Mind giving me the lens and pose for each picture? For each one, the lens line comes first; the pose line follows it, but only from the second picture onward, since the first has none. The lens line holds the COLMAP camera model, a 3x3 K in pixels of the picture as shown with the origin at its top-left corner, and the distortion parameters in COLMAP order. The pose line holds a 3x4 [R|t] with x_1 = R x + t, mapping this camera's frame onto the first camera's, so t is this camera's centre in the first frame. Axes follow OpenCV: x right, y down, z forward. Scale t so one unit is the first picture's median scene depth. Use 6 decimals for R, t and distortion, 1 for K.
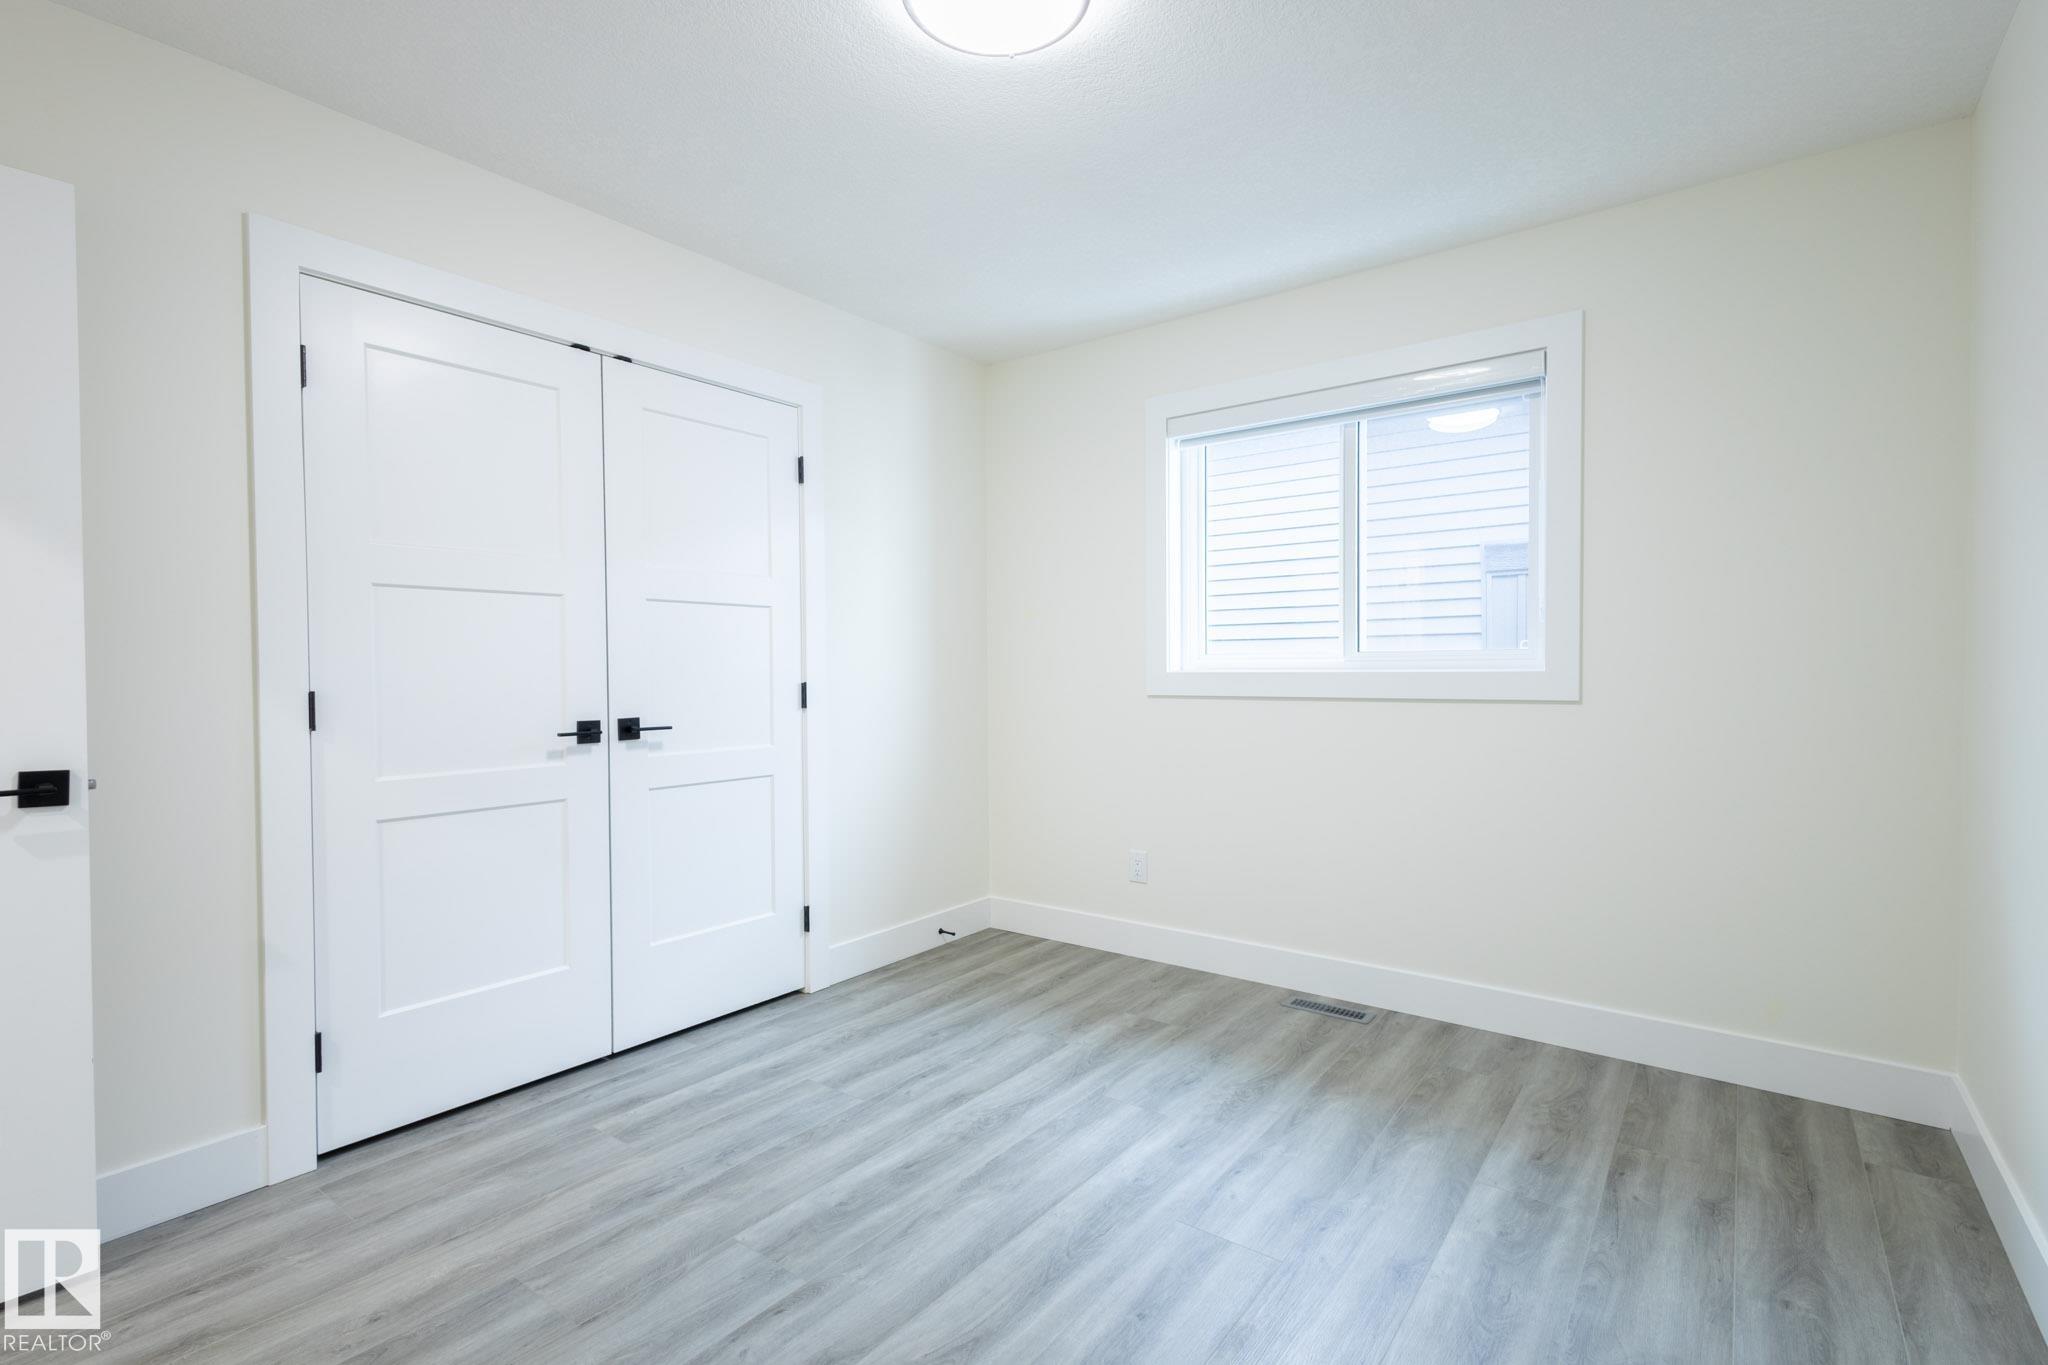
lens RADIAL K [[947.0, 0, 1020.5], [0, 947.0, 685.6], [0, 0, 1]] dist [0.016982, -0.002605]
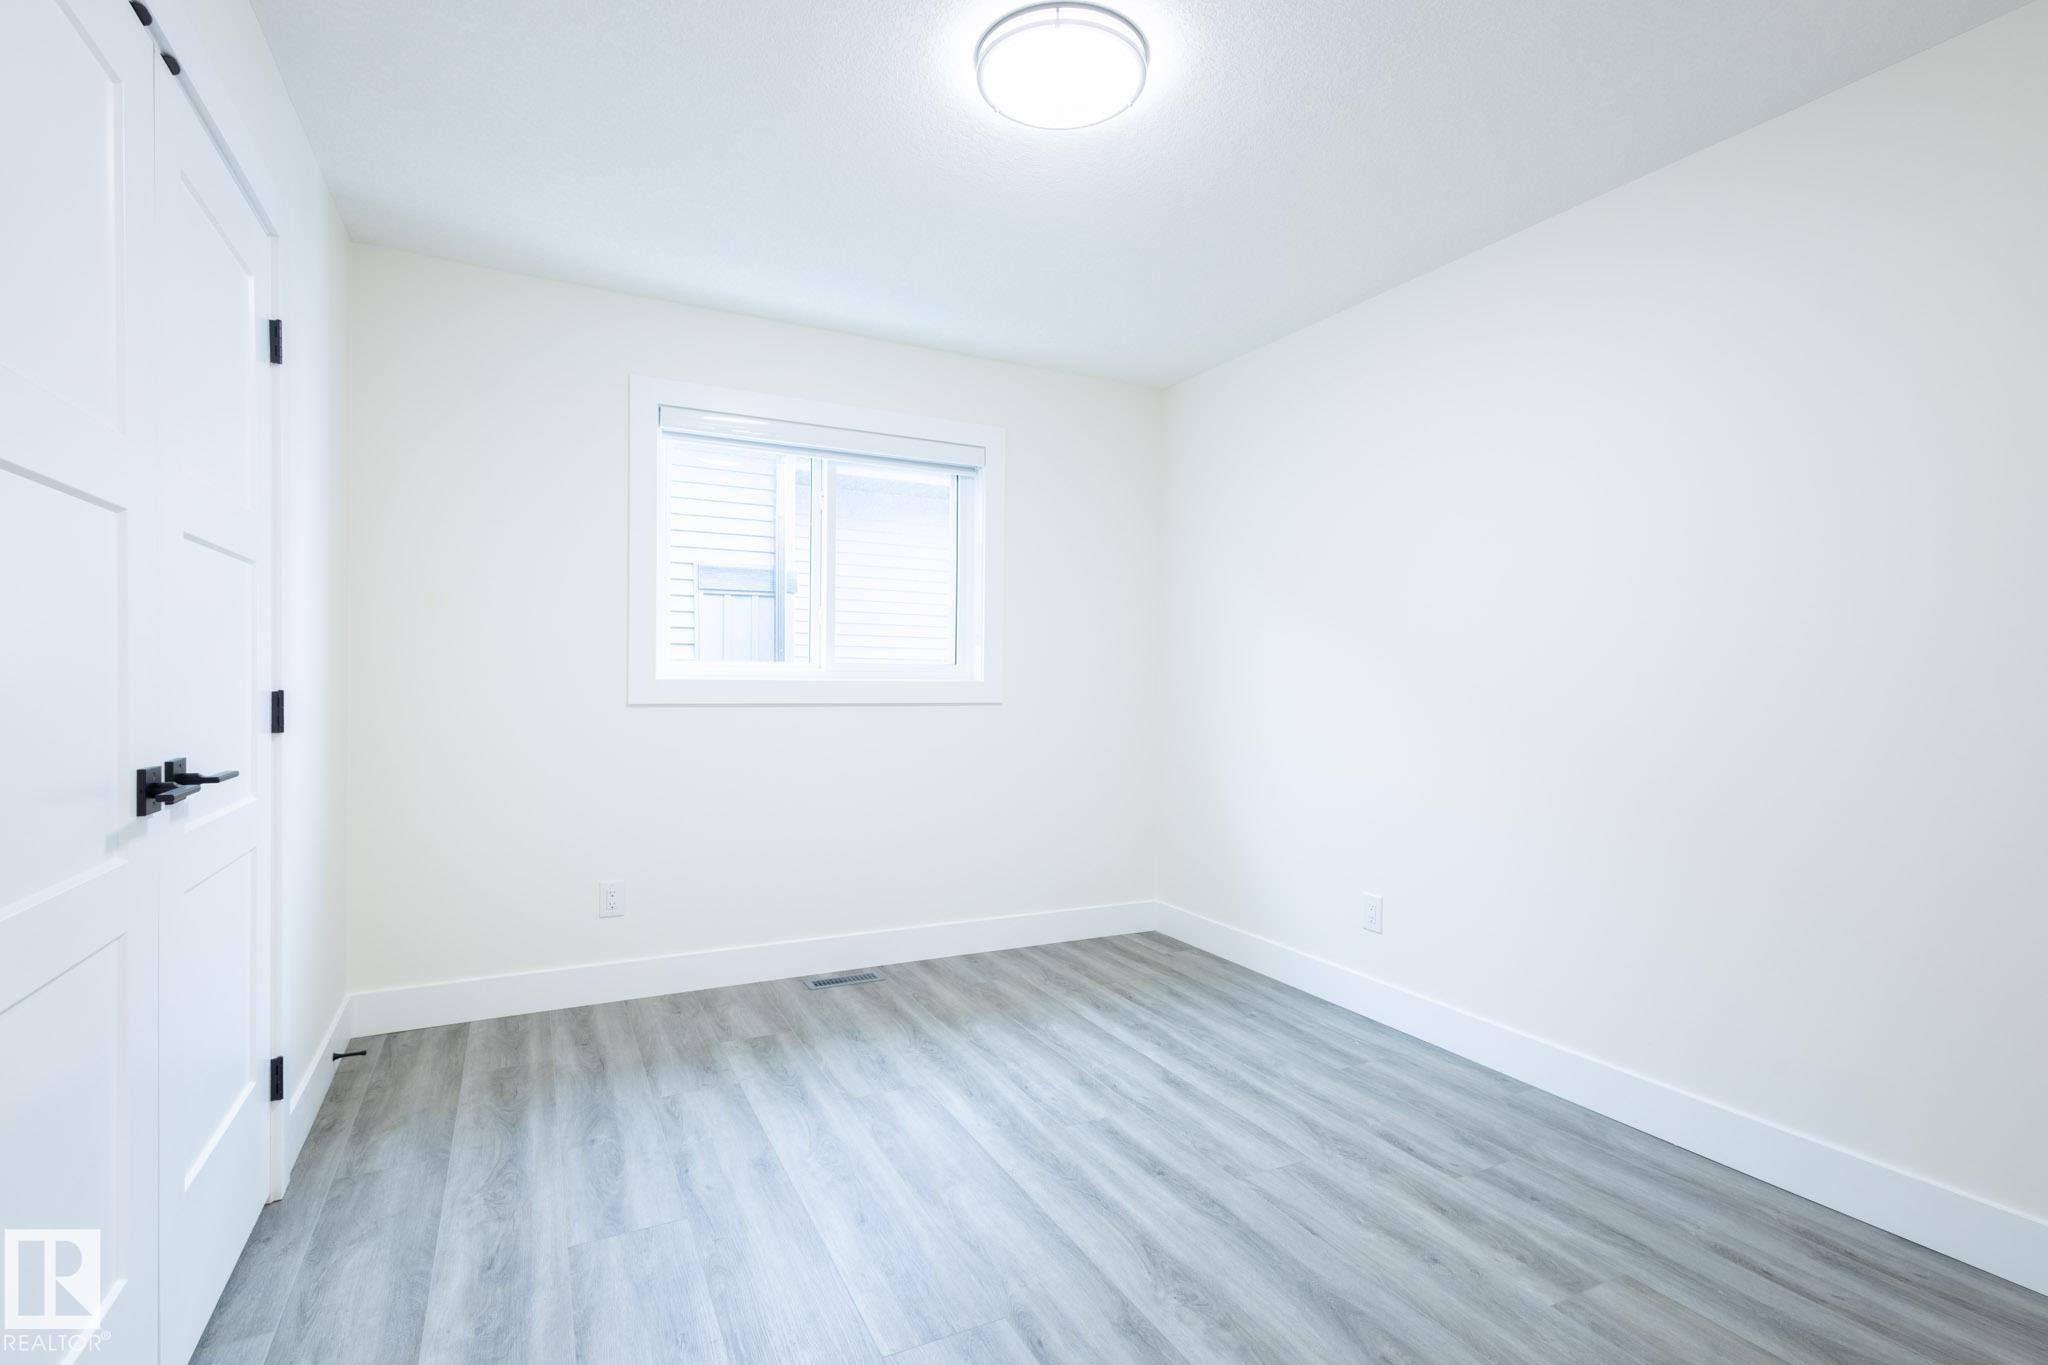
lens RADIAL K [[947.0, 0, 1020.5], [0, 947.0, 685.6], [0, 0, 1]] dist [0.016982, -0.002605]
pose [[0.434487, 0.006814, 0.900652, -0.660396], [0.002413, 0.999959, -0.008730, 0.000229], [-0.900675, 0.005966, 0.434453, 0.347925]]
